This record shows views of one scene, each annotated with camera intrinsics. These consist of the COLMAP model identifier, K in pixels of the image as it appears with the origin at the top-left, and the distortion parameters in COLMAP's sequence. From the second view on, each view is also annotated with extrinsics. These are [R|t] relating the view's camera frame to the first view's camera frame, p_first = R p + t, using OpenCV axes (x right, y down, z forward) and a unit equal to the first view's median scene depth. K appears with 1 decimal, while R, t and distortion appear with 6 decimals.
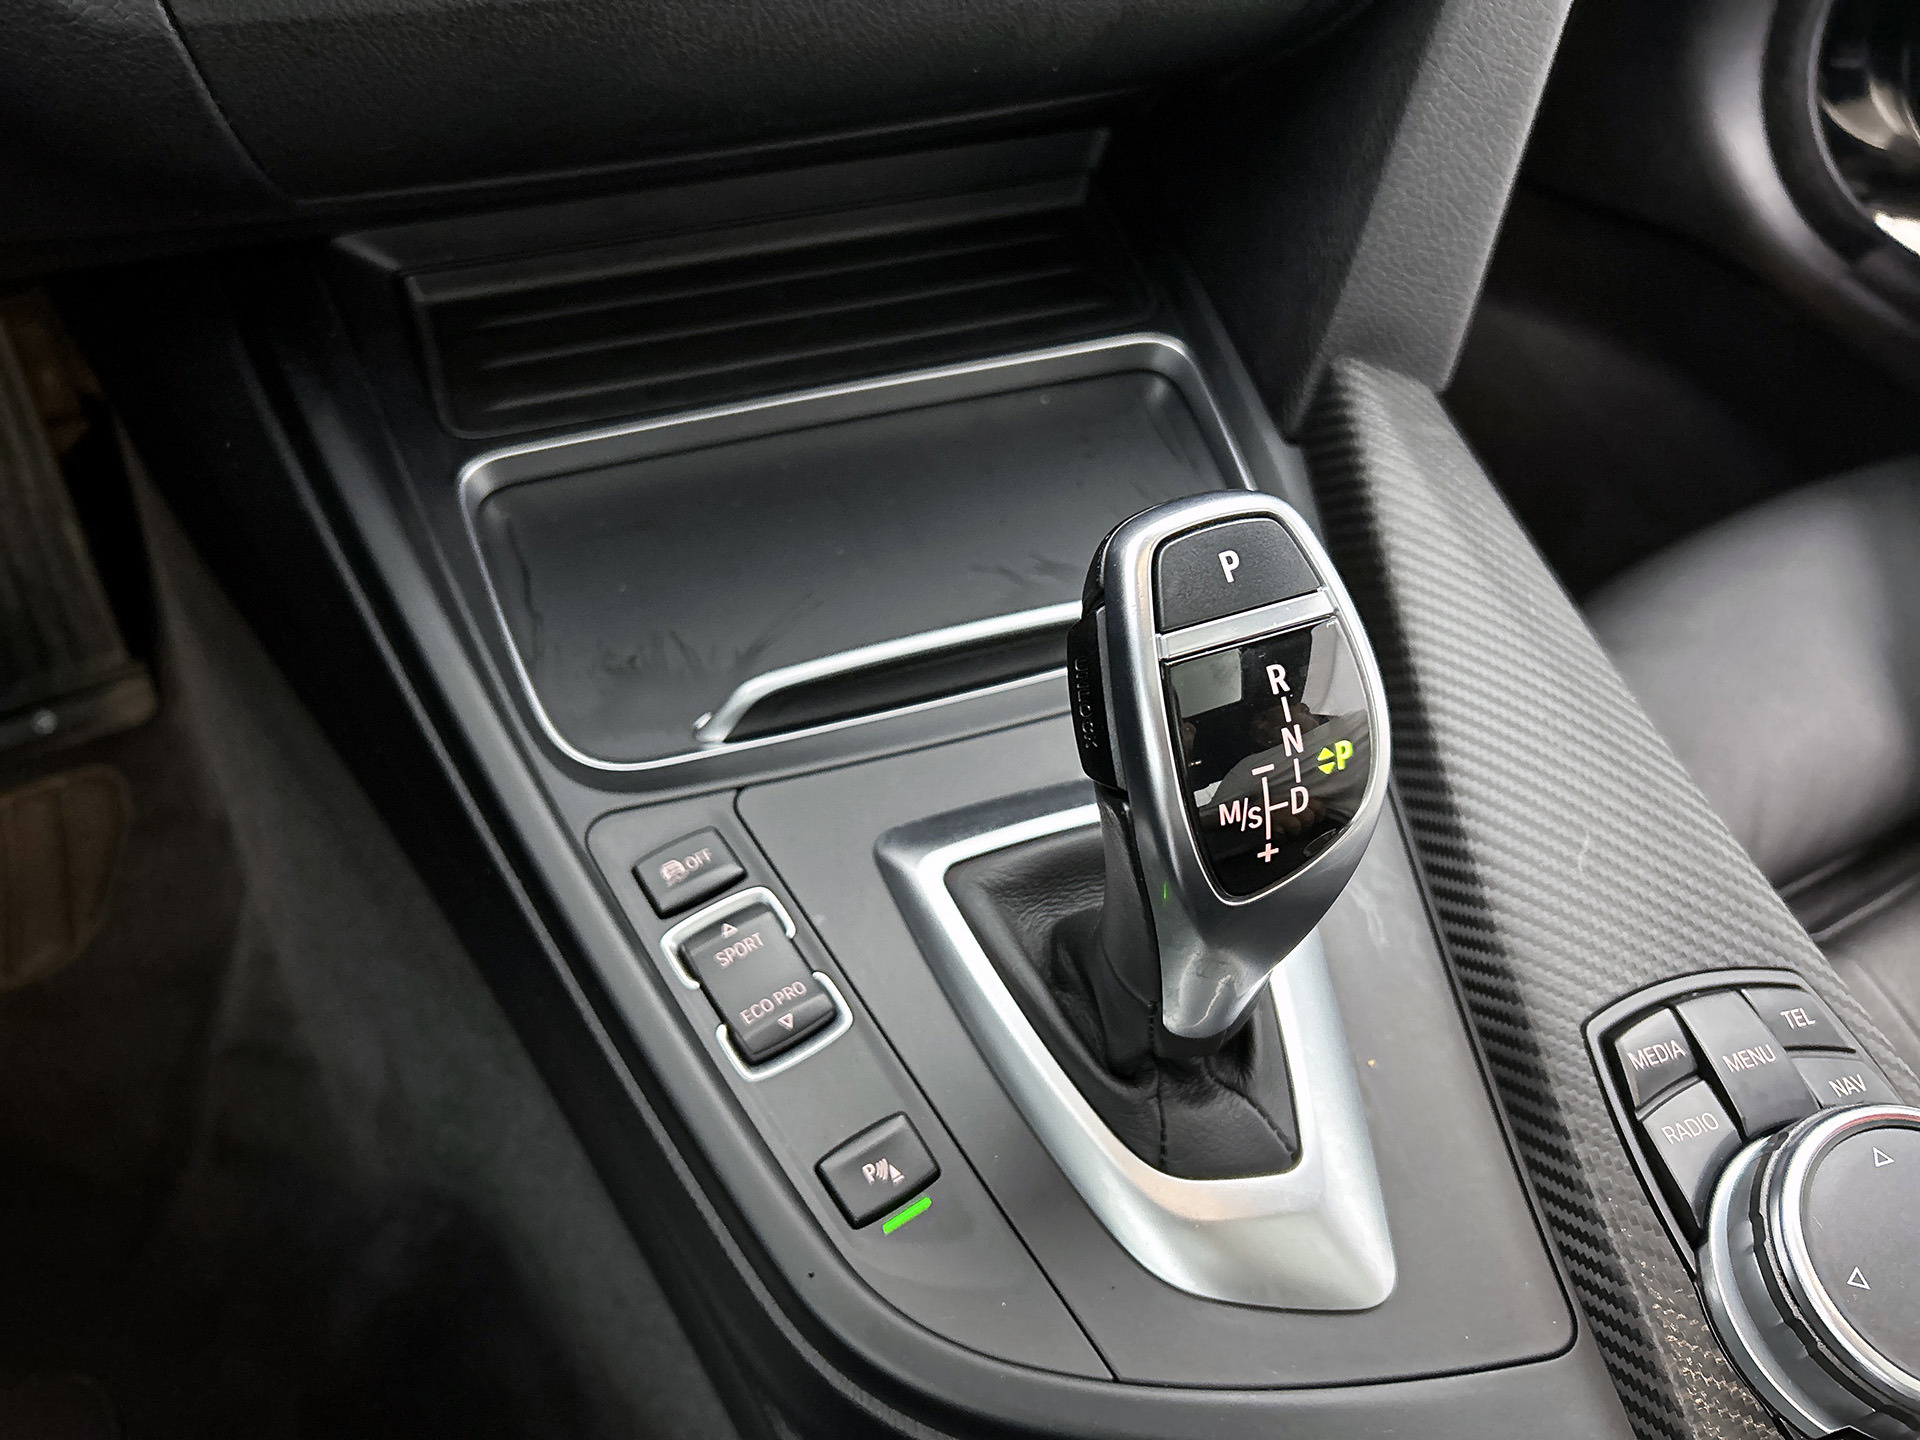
lens RADIAL K [[1480.4, 0, 967.4], [0, 1480.4, 712.8], [0, 0, 1]] dist [0.058409, -0.078065]
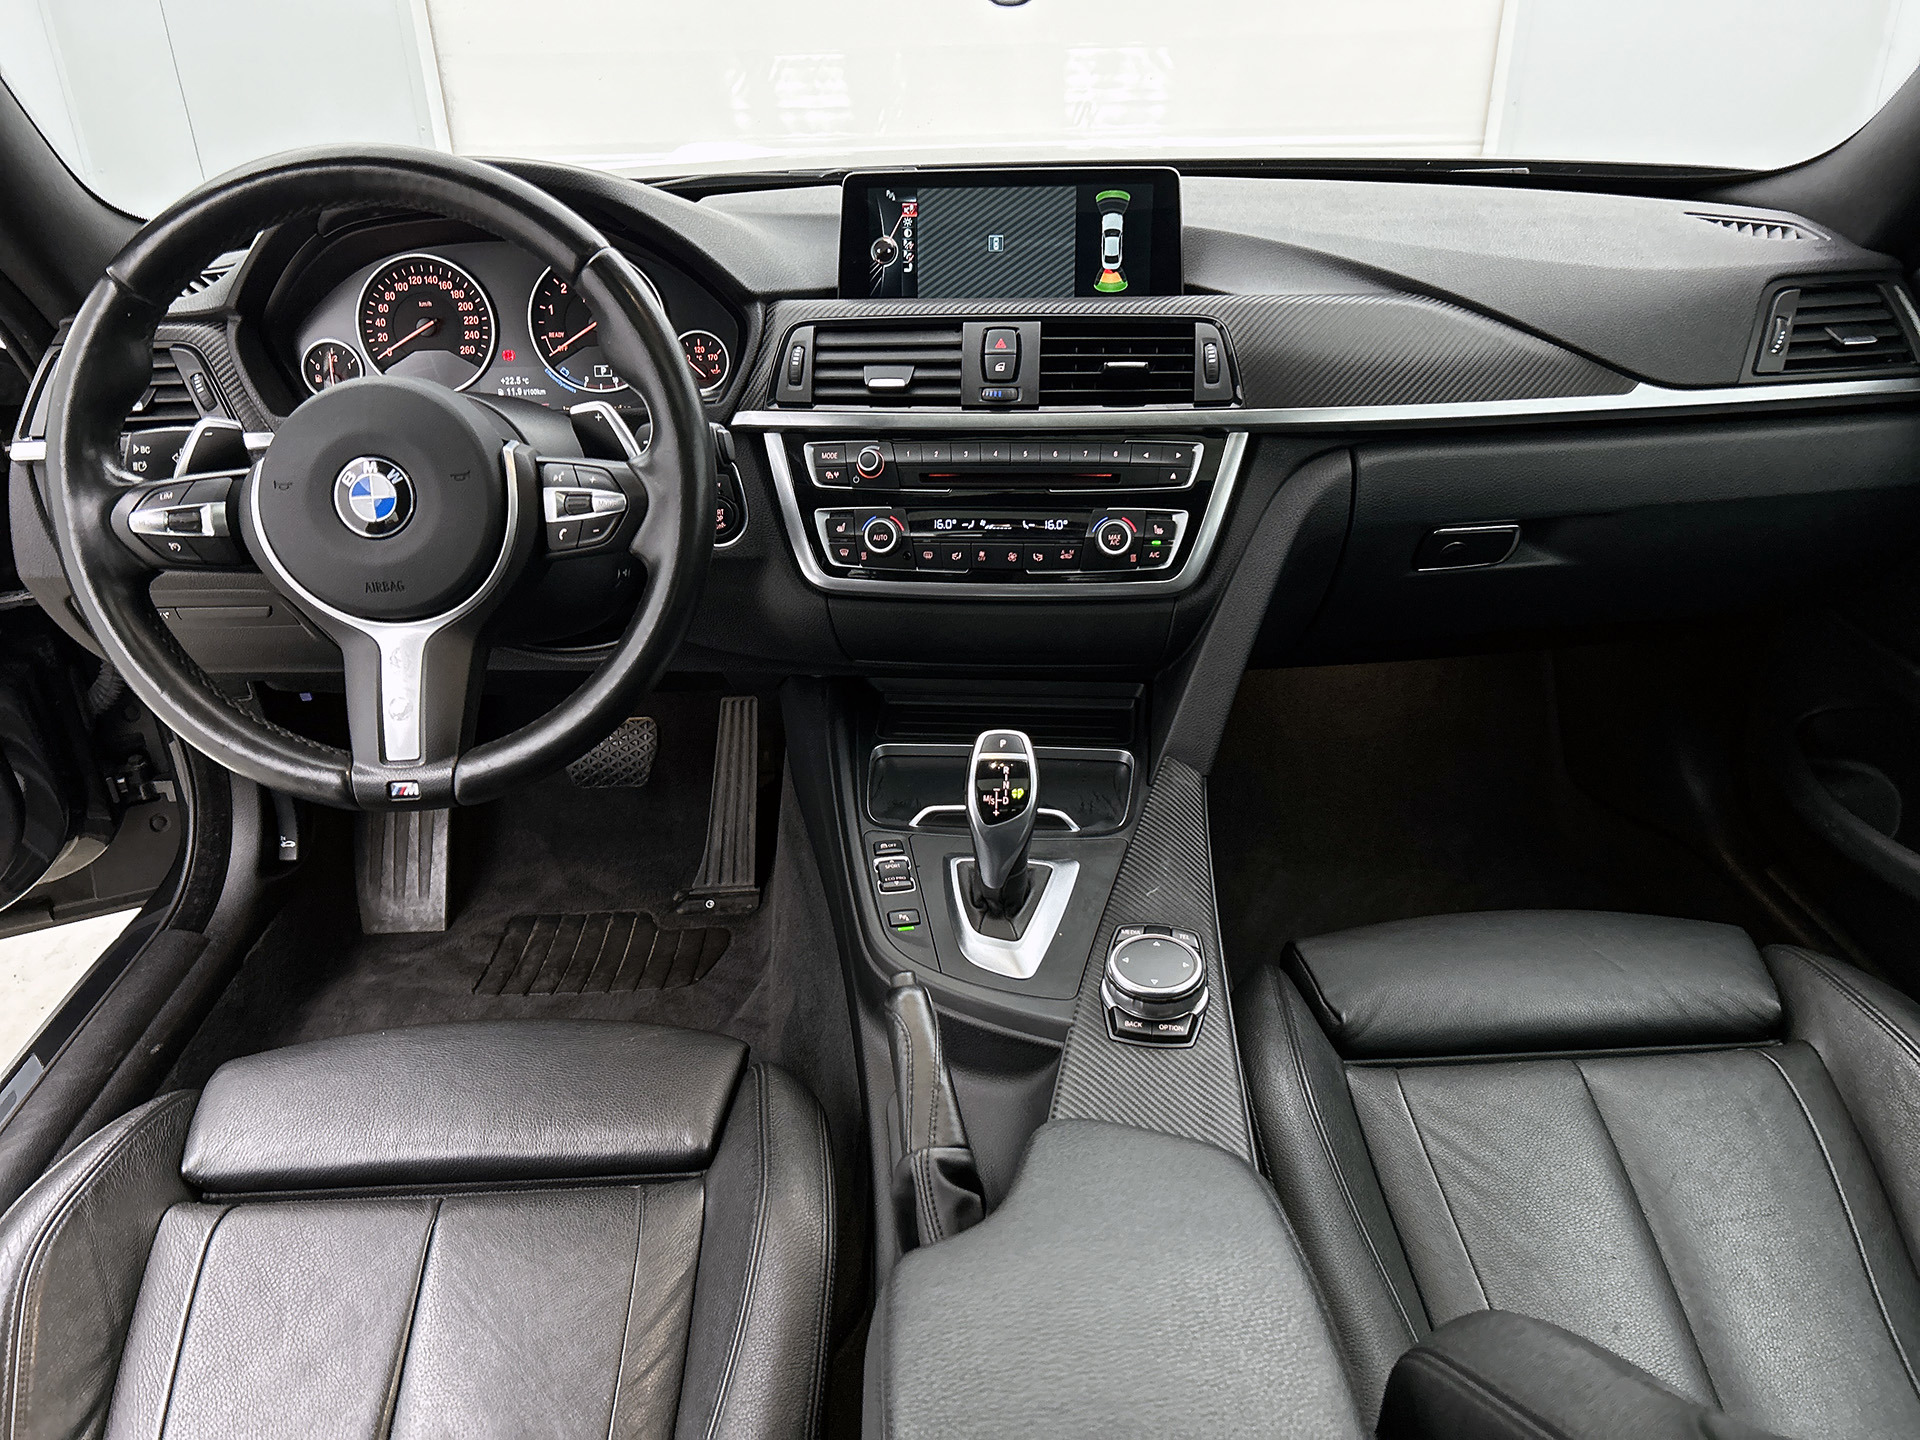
lens RADIAL K [[1480.4, 0, 953.5], [0, 1480.4, 738.0], [0, 0, 1]] dist [0.058409, -0.078065]
pose [[0.900586, 0.133723, -0.413598, 1.296367], [-0.283867, 0.901517, -0.326628, 0.939357], [0.329188, 0.411564, 0.849853, -1.881136]]
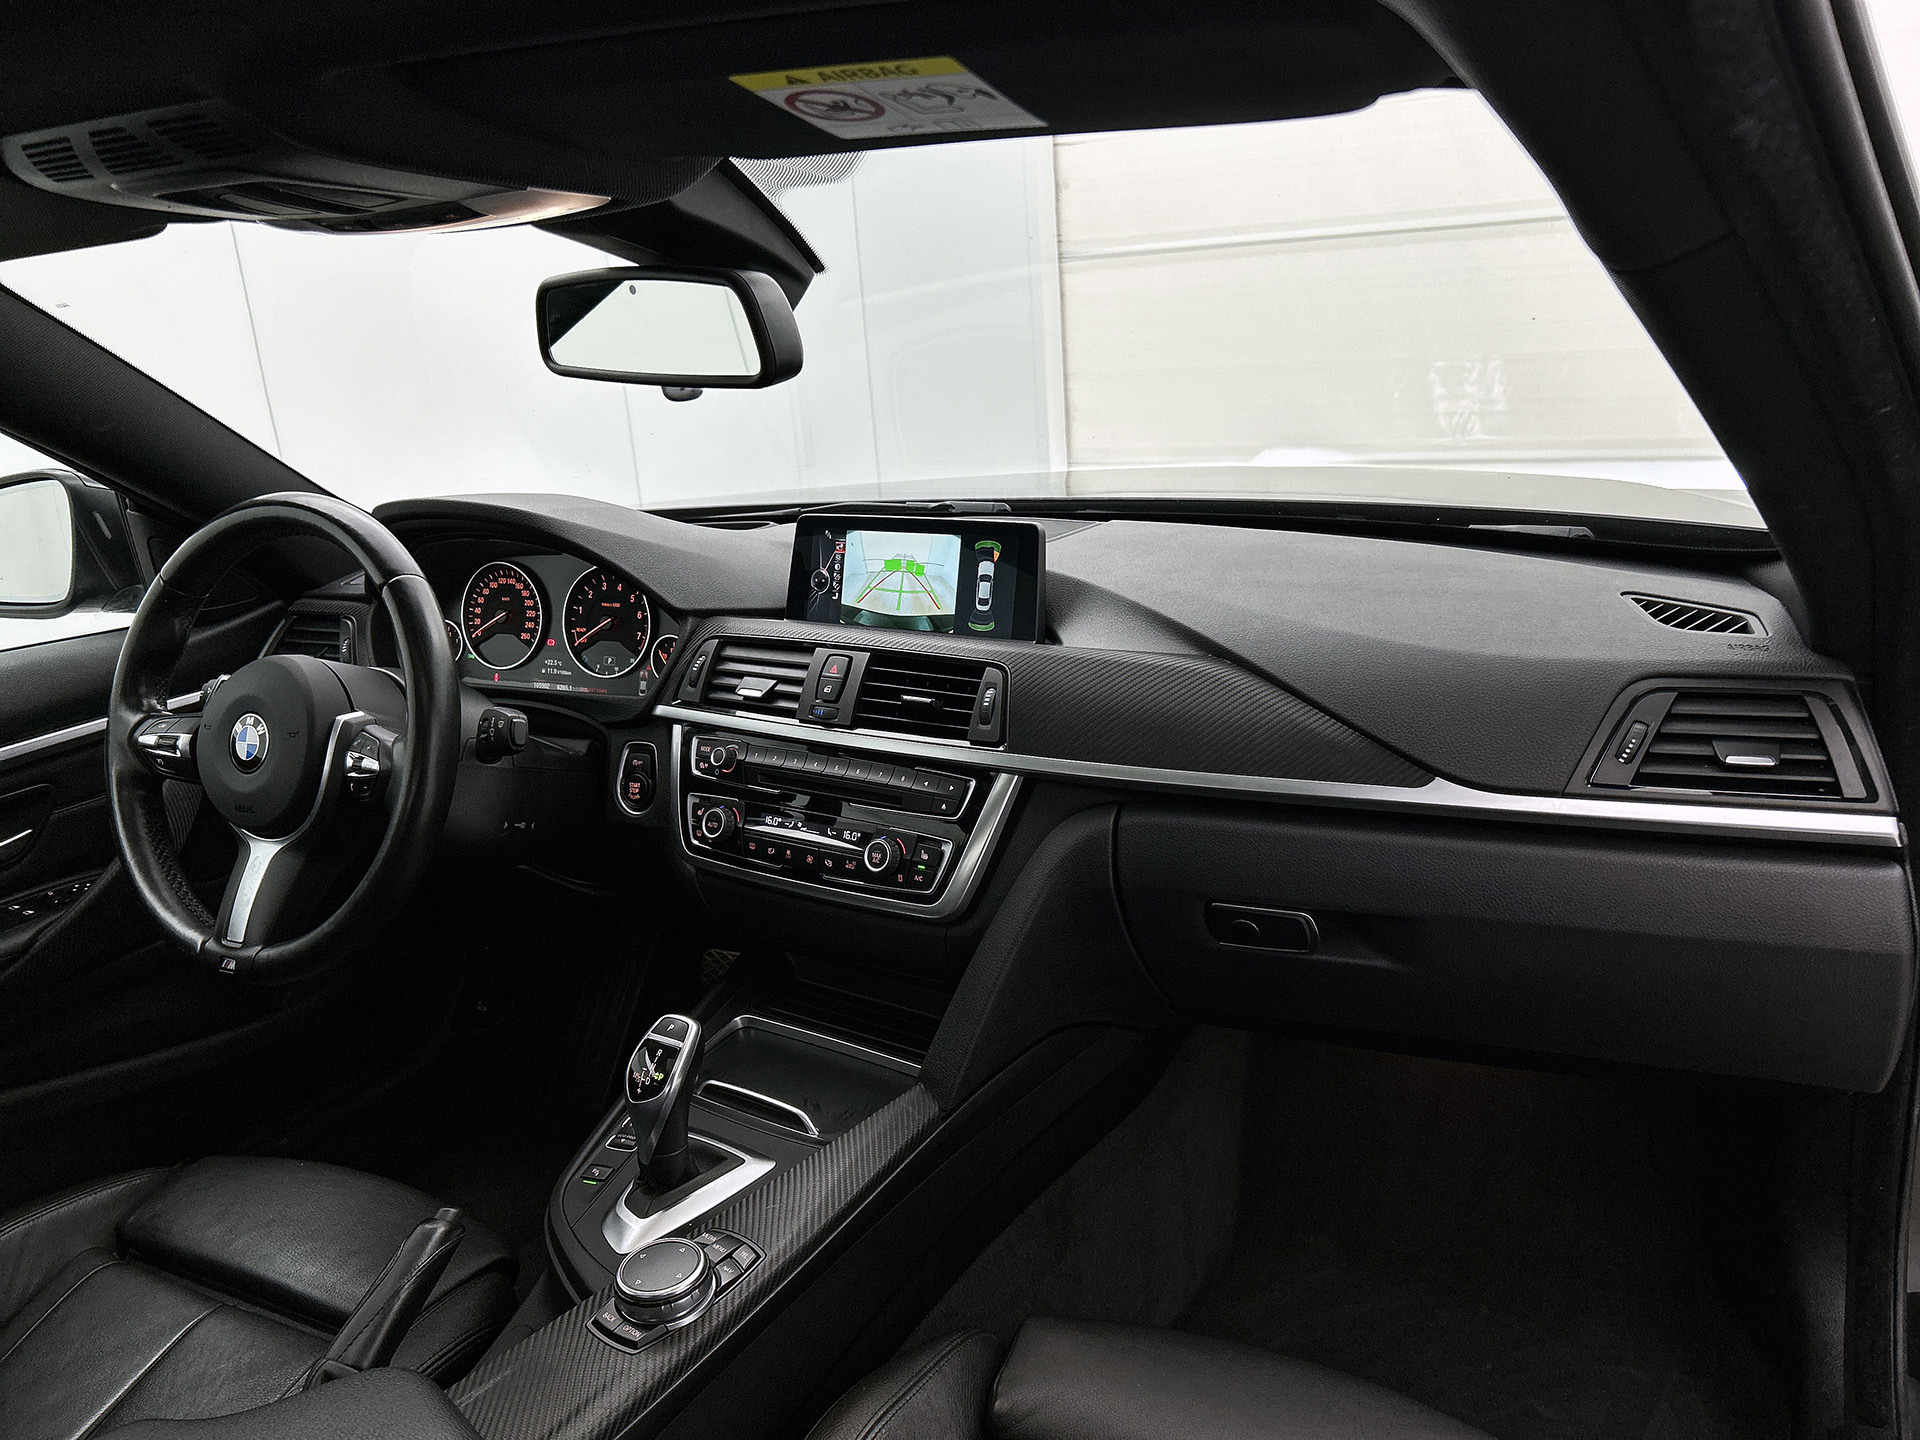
lens RADIAL K [[1480.4, 0, 972.7], [0, 1480.4, 732.4], [0, 0, 1]] dist [0.058409, -0.078065]
pose [[0.575314, 0.144522, -0.805063, 3.086971], [-0.567966, 0.778862, -0.266062, -0.080538], [0.588581, 0.610318, 0.530174, -1.018628]]
